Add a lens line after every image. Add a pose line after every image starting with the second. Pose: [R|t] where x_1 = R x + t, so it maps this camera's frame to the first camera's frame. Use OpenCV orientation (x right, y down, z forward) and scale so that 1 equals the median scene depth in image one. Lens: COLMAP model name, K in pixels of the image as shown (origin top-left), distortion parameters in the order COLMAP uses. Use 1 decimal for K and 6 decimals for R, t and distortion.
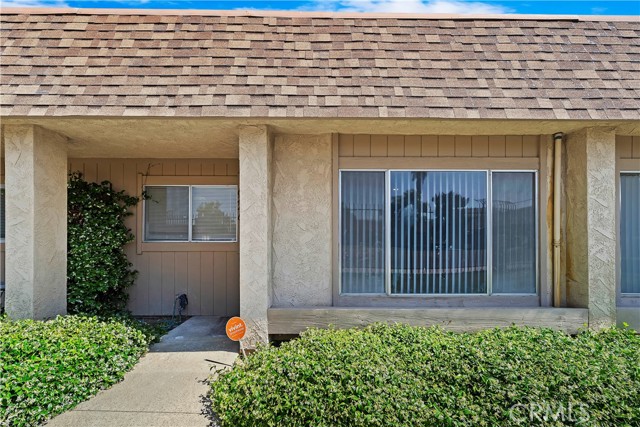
lens RADIAL K [[295.0, 0, 321.3], [0, 295.0, 234.1], [0, 0, 1]] dist [0.004007, 0.000135]
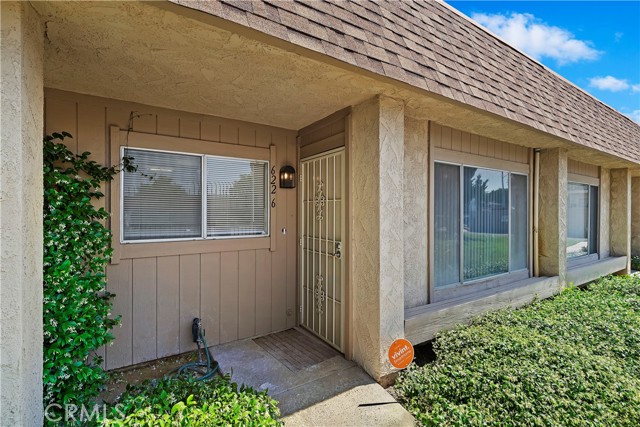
lens RADIAL K [[295.0, 0, 319.8], [0, 295.0, 214.1], [0, 0, 1]] dist [0.004007, 0.000135]
pose [[0.848012, -0.003595, 0.529965, -0.760802], [-0.005769, 0.999855, 0.016012, -0.055759], [-0.529946, -0.016636, 0.847869, 0.378755]]
